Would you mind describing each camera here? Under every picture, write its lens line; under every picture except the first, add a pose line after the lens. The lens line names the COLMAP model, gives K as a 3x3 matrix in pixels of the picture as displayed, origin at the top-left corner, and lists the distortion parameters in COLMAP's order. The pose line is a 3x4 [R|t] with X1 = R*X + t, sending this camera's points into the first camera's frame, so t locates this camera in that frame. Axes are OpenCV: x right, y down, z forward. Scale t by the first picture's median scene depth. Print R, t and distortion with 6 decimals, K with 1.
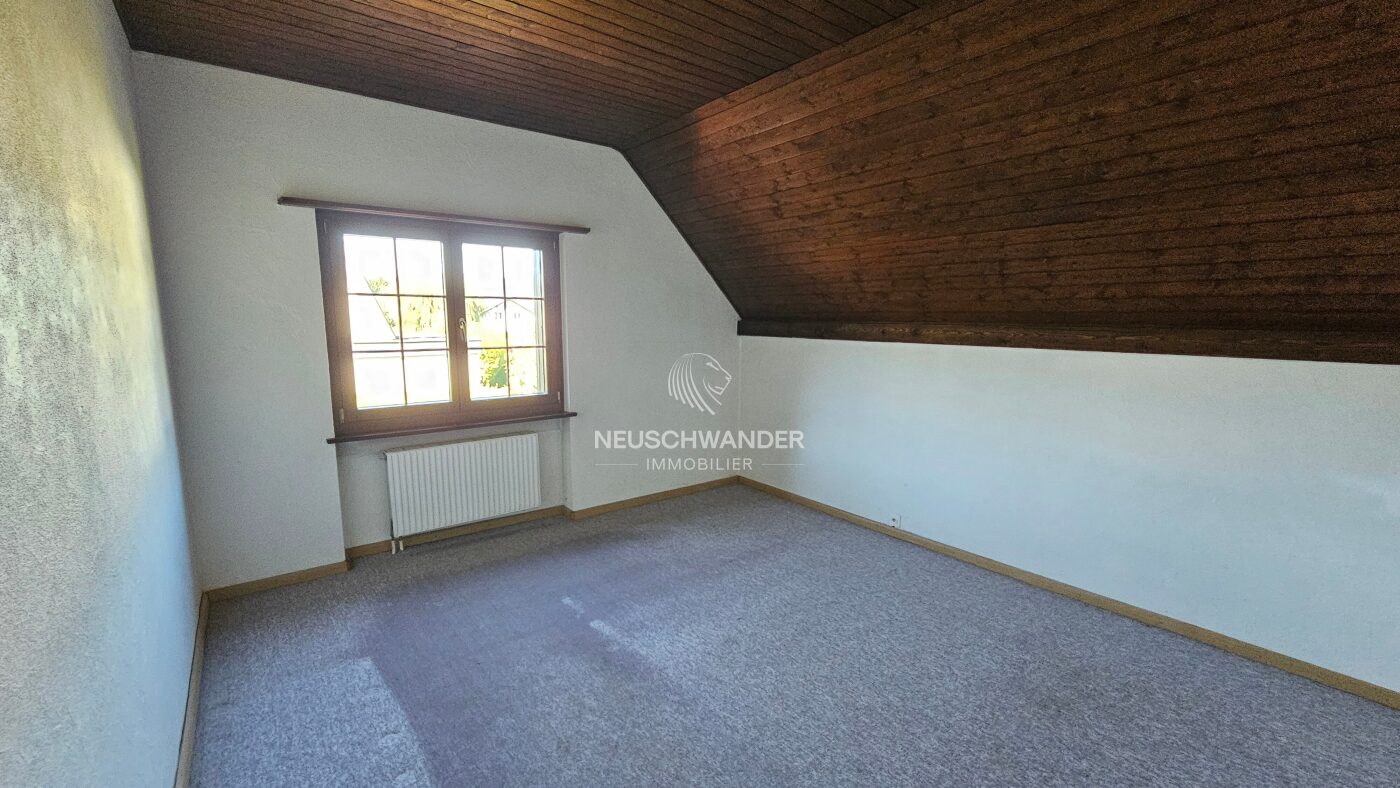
lens RADIAL K [[576.0, 0, 701.2], [0, 576.0, 393.5], [0, 0, 1]] dist [-0.004938, -0.000148]
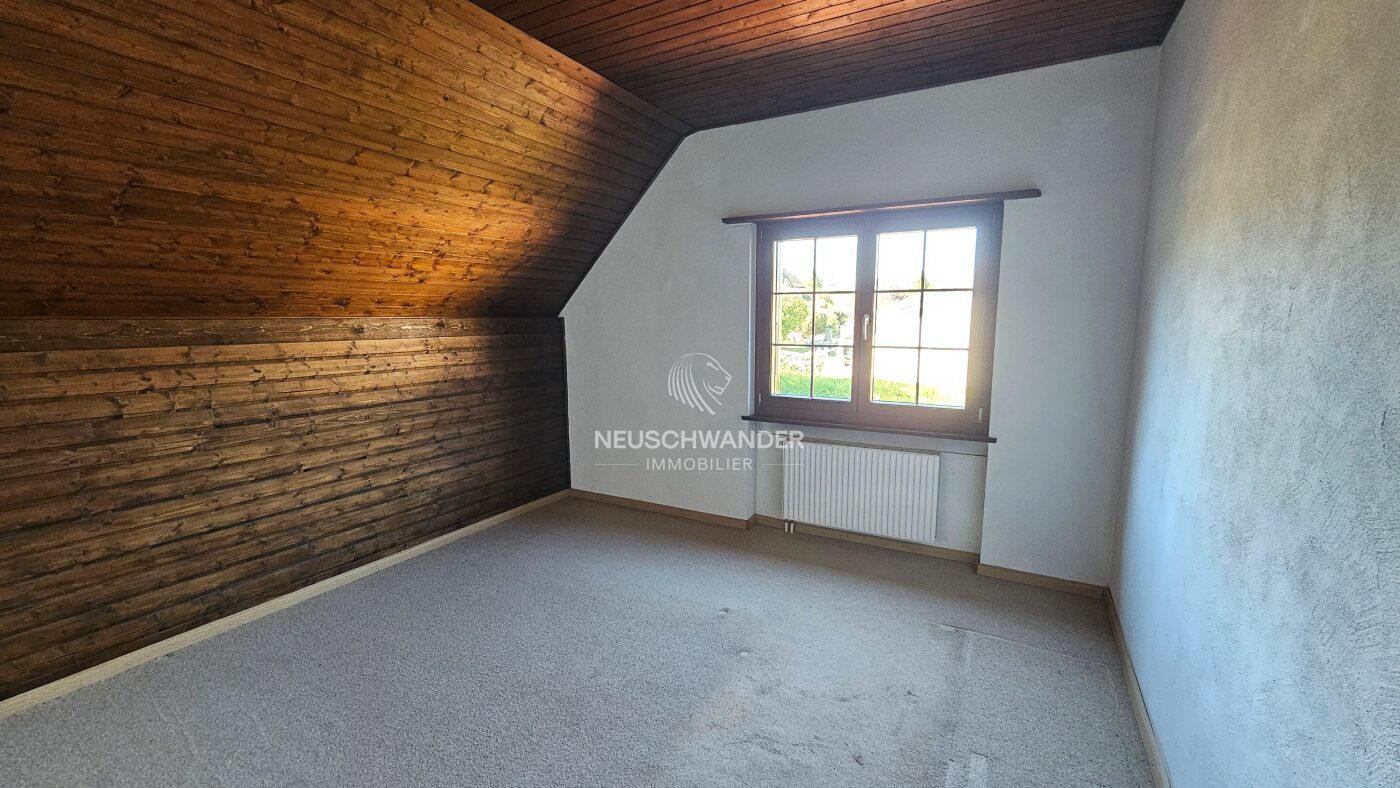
lens RADIAL K [[576.0, 0, 696.3], [0, 576.0, 389.4], [0, 0, 1]] dist [-0.004938, -0.000148]
pose [[0.379394, 0.106789, -0.919052, 0.349290], [-0.116957, 0.990884, 0.066854, -0.039144], [0.917813, 0.082125, 0.388426, 0.384309]]
